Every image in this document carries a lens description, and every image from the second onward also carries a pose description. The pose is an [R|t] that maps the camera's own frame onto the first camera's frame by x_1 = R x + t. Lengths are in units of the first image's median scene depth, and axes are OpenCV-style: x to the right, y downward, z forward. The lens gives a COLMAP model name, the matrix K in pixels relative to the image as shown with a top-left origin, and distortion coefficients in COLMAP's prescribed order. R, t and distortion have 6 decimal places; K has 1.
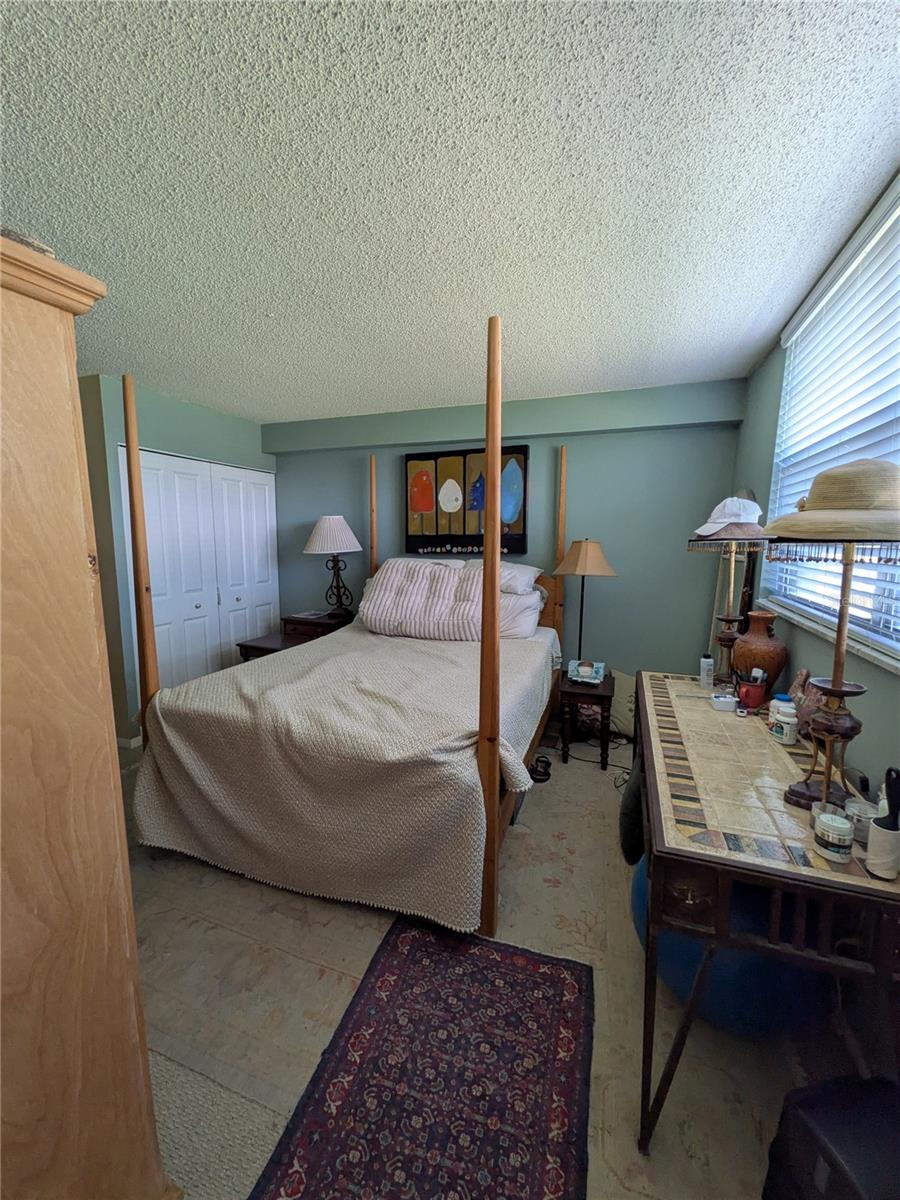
lens RADIAL K [[471.5, 0, 444.0], [0, 471.5, 604.8], [0, 0, 1]] dist [0.008187, -0.001525]
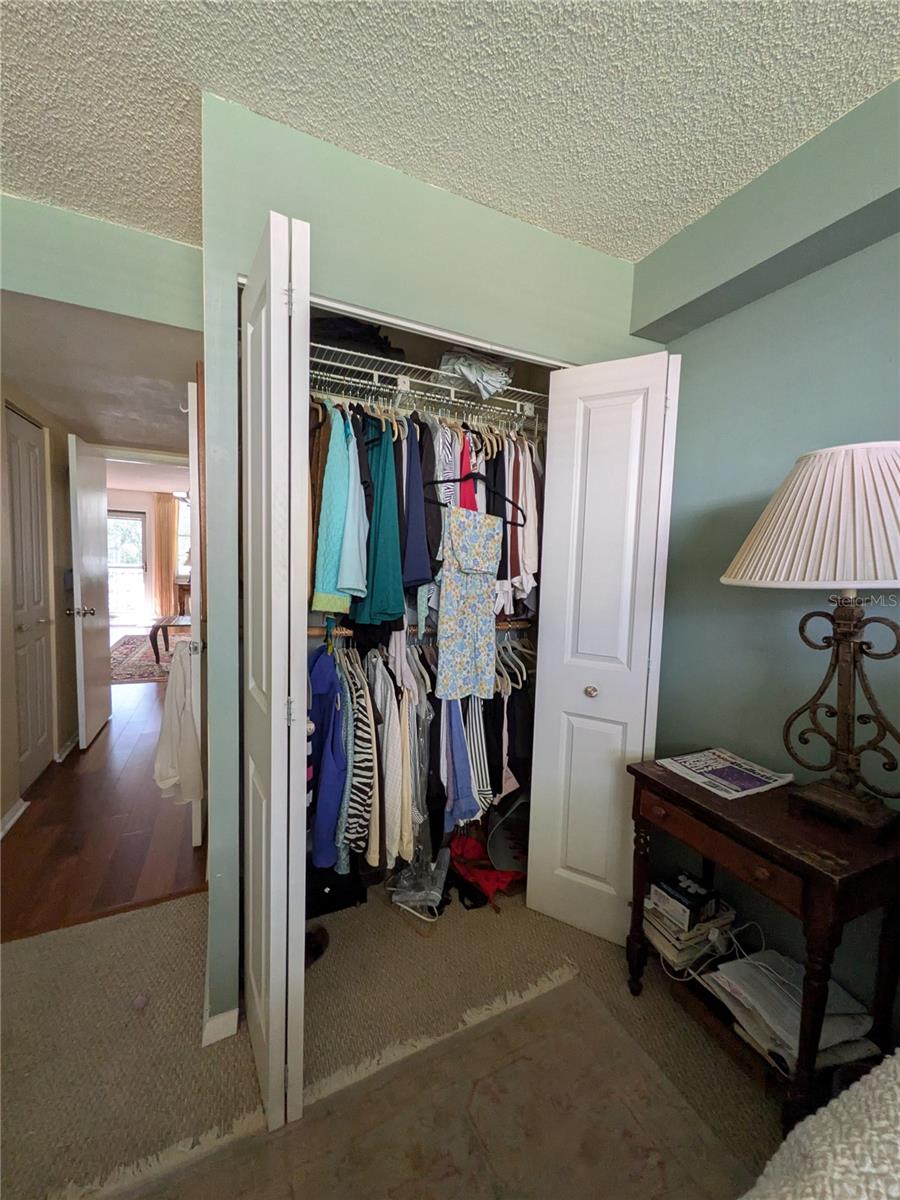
lens RADIAL K [[471.5, 0, 457.4], [0, 471.5, 599.4], [0, 0, 1]] dist [0.008187, -0.001525]
pose [[0.716844, 0.076392, -0.693037, -0.391430], [-0.122314, 0.992344, -0.017132, -0.138710], [0.686422, 0.097049, 0.720699, 1.251495]]
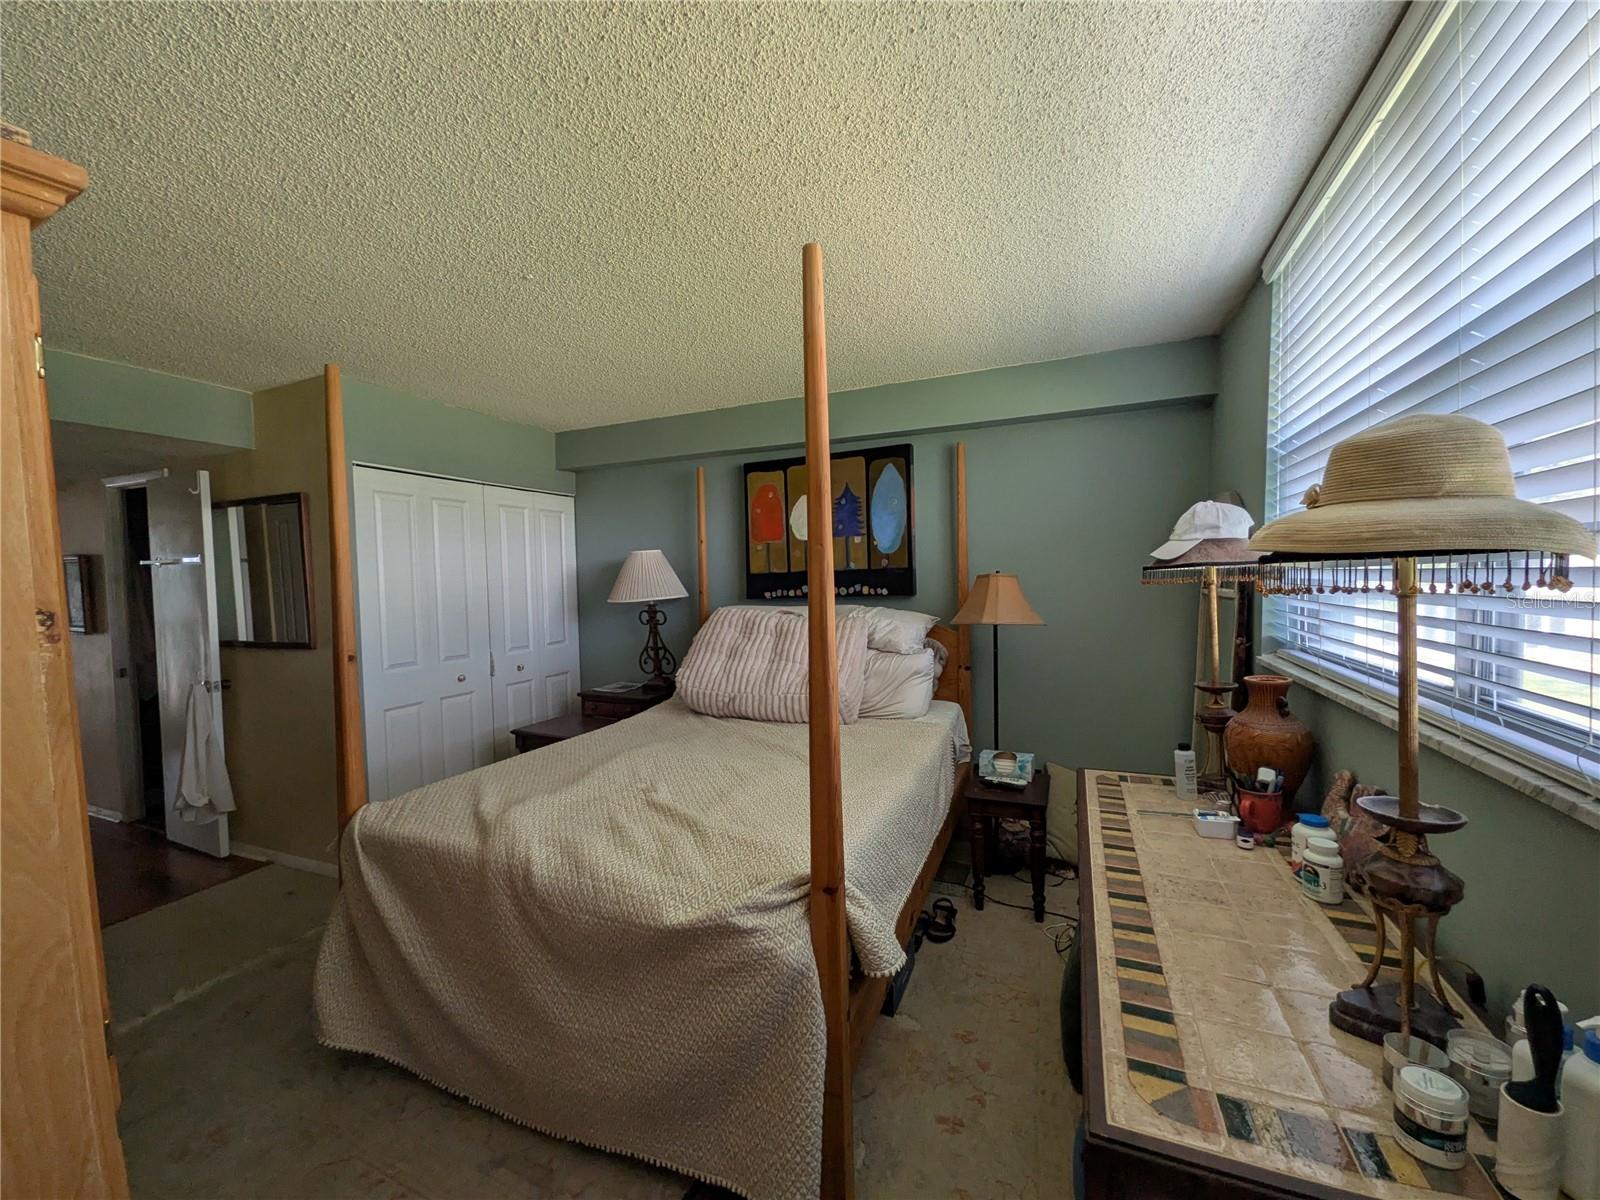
lens RADIAL K [[628.6, 0, 794.7], [0, 628.6, 611.6], [0, 0, 1]] dist [0.008187, -0.001525]
pose [[0.998101, -0.023593, -0.056902, 0.083792], [0.018439, 0.995819, -0.089463, -0.006384], [0.058775, 0.088244, 0.994363, 0.105000]]
